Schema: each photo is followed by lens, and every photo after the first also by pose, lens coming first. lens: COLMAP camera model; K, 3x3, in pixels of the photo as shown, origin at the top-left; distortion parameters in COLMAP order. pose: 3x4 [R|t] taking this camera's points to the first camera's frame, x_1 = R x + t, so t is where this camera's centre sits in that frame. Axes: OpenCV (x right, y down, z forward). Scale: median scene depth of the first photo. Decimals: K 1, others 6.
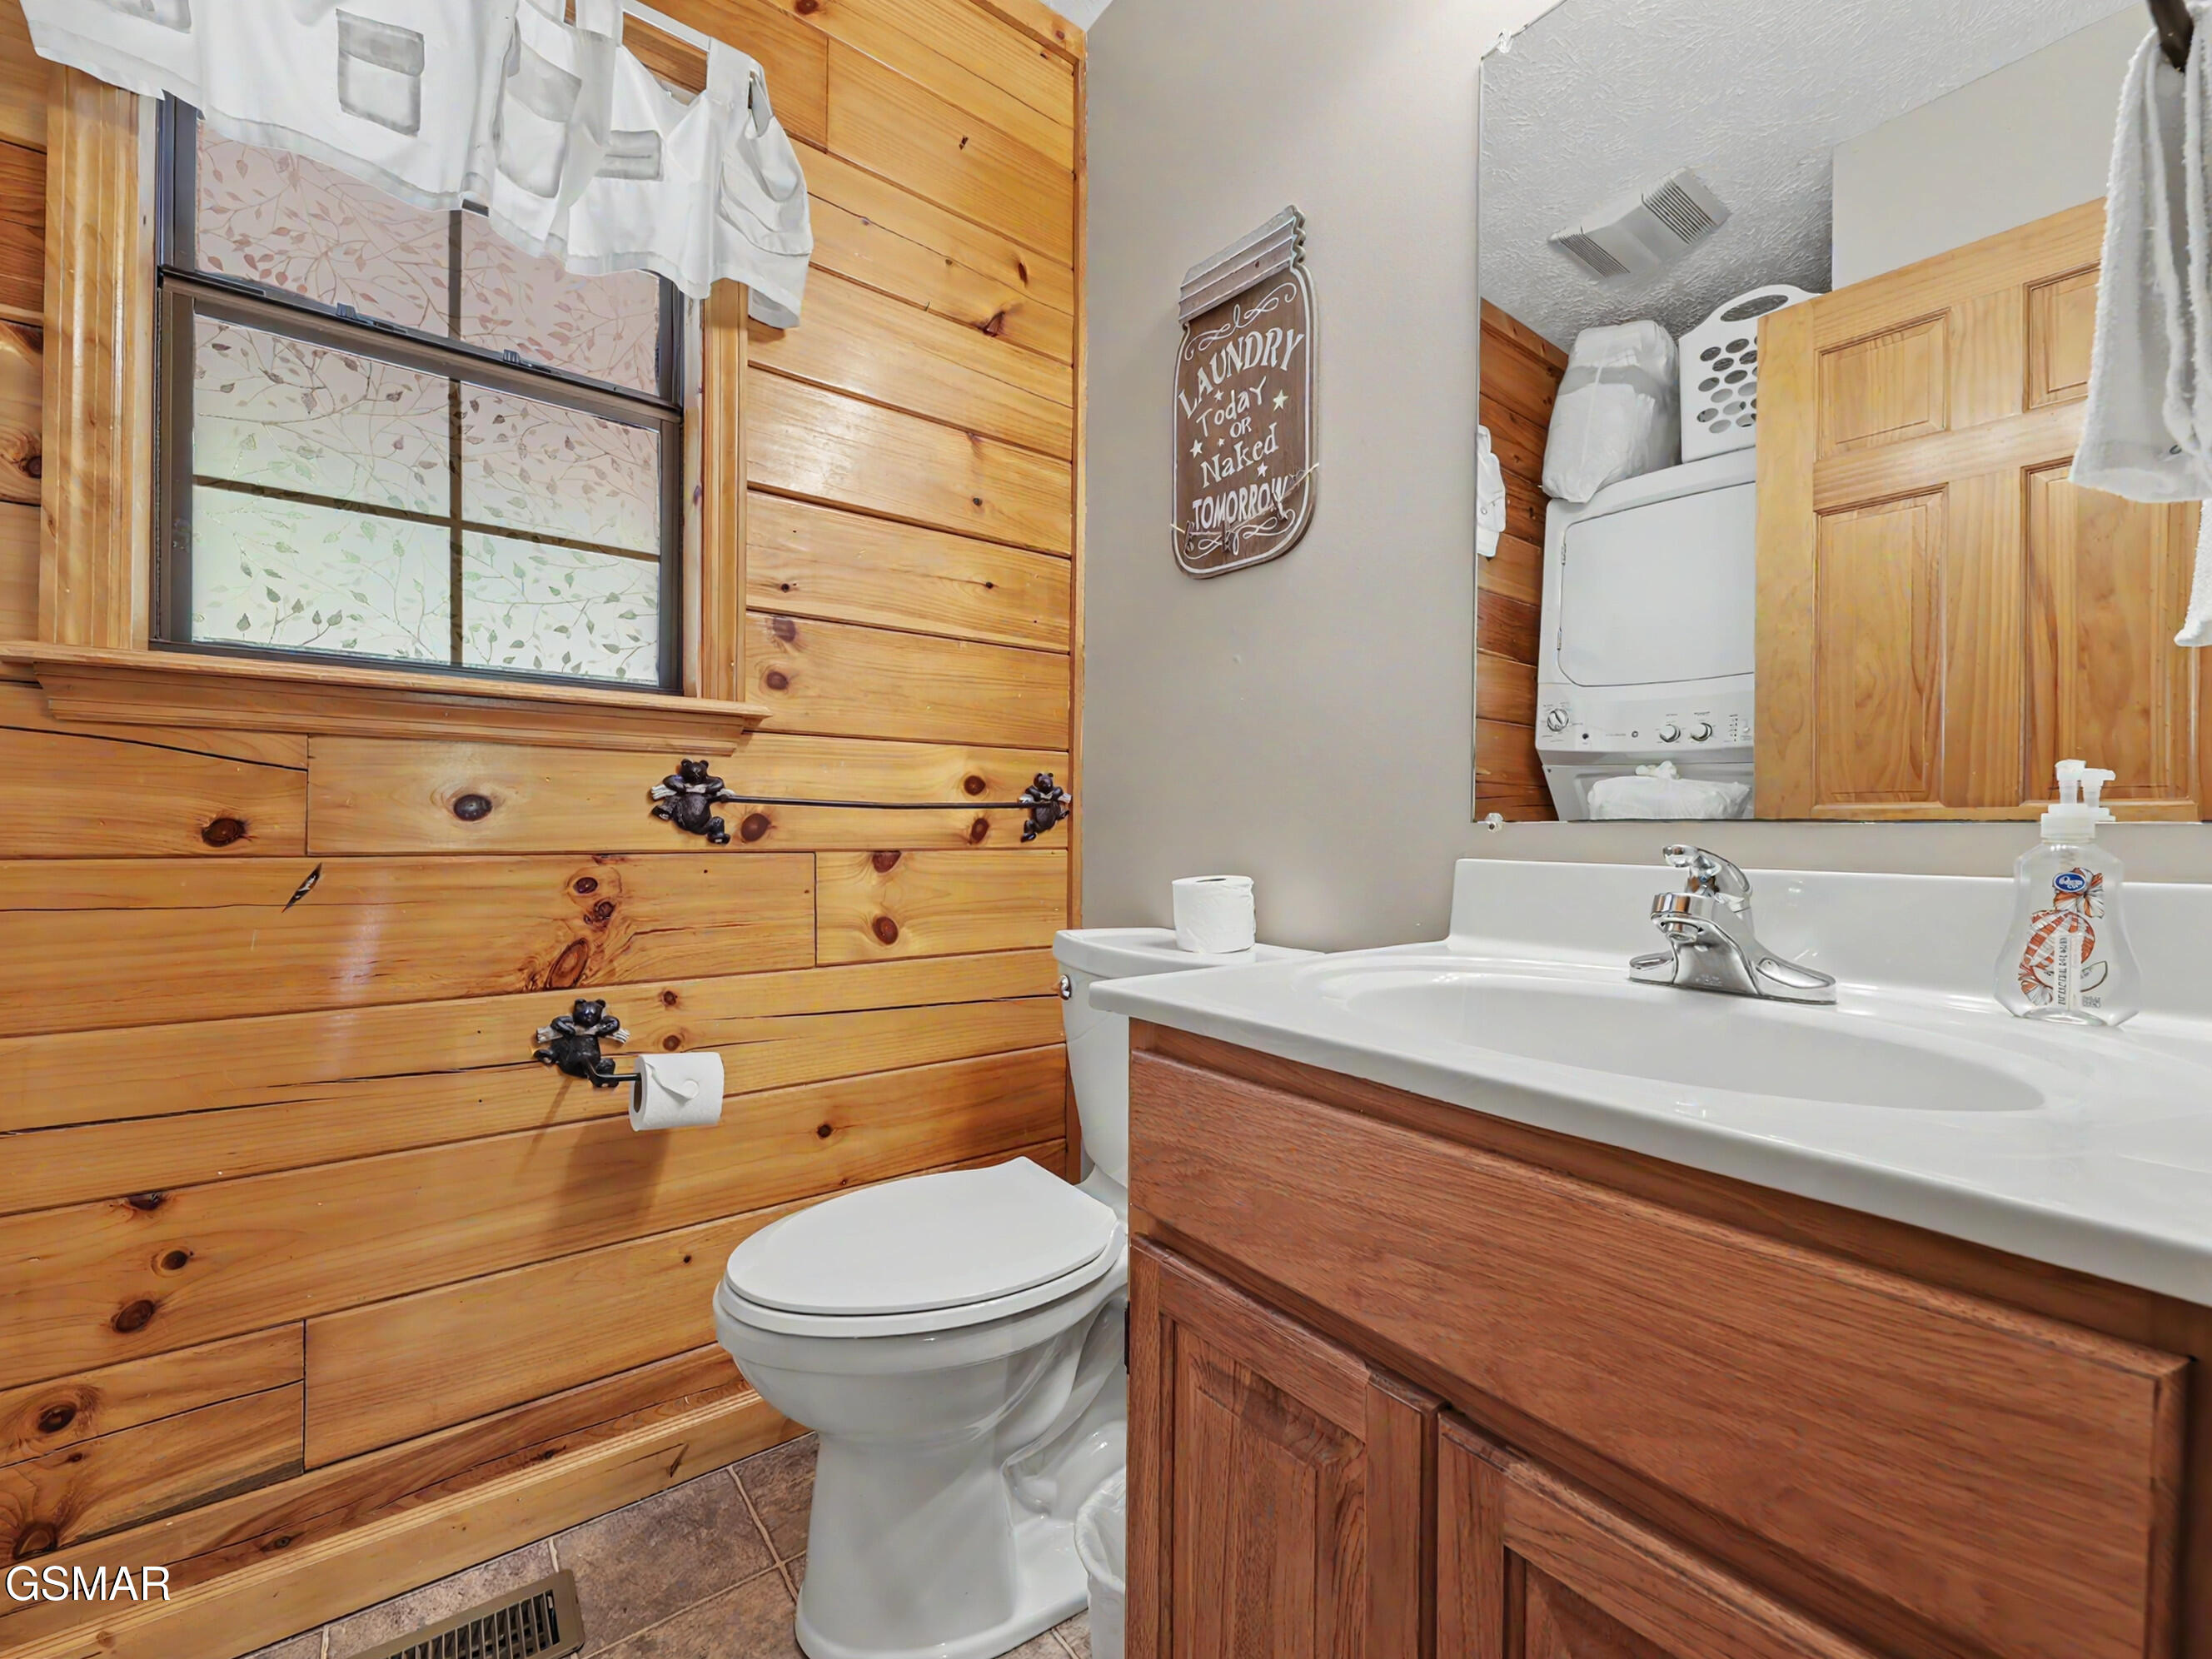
lens RADIAL K [[939.6, 0, 1115.7], [0, 939.6, 819.9], [0, 0, 1]] dist [0.017704, -0.000192]
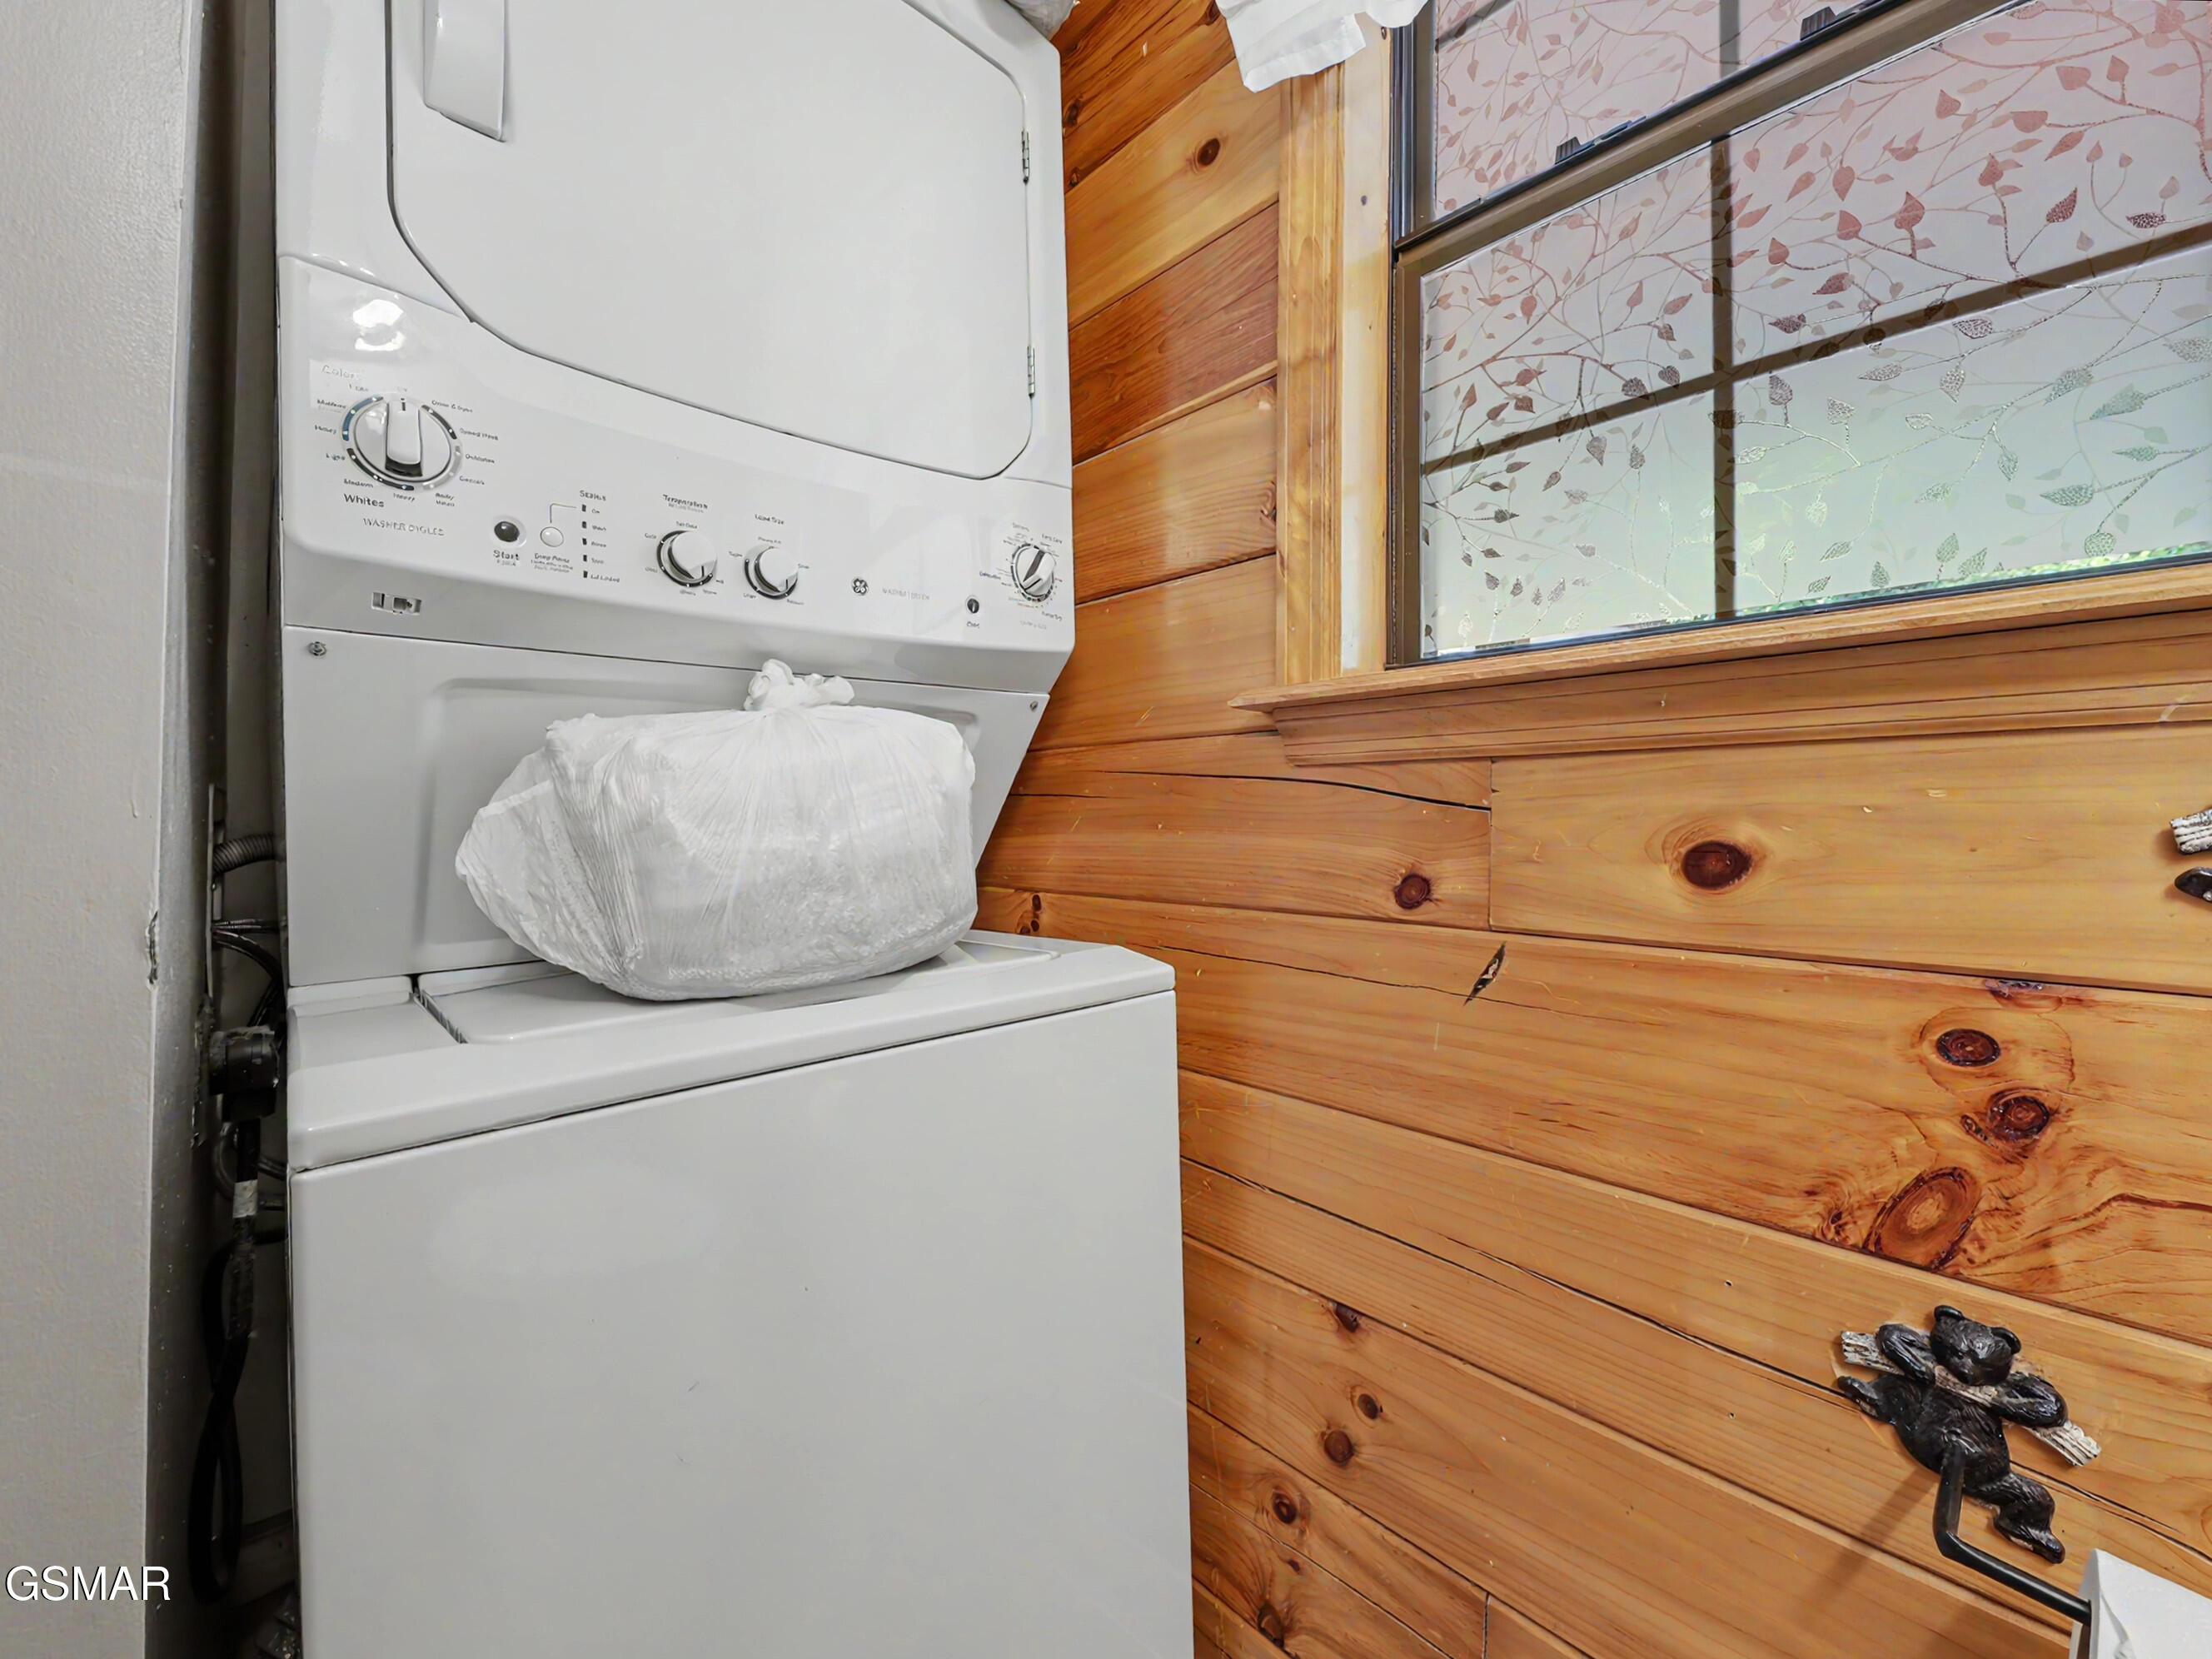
lens RADIAL K [[866.4, 0, 1106.4], [0, 866.4, 823.4], [0, 0, 1]] dist [-0.000727, -0.003871]
pose [[0.093925, -0.014828, -0.995469, -0.205036], [-0.002628, 0.999882, -0.015142, -0.027475], [0.995576, 0.004038, 0.093875, 0.577768]]
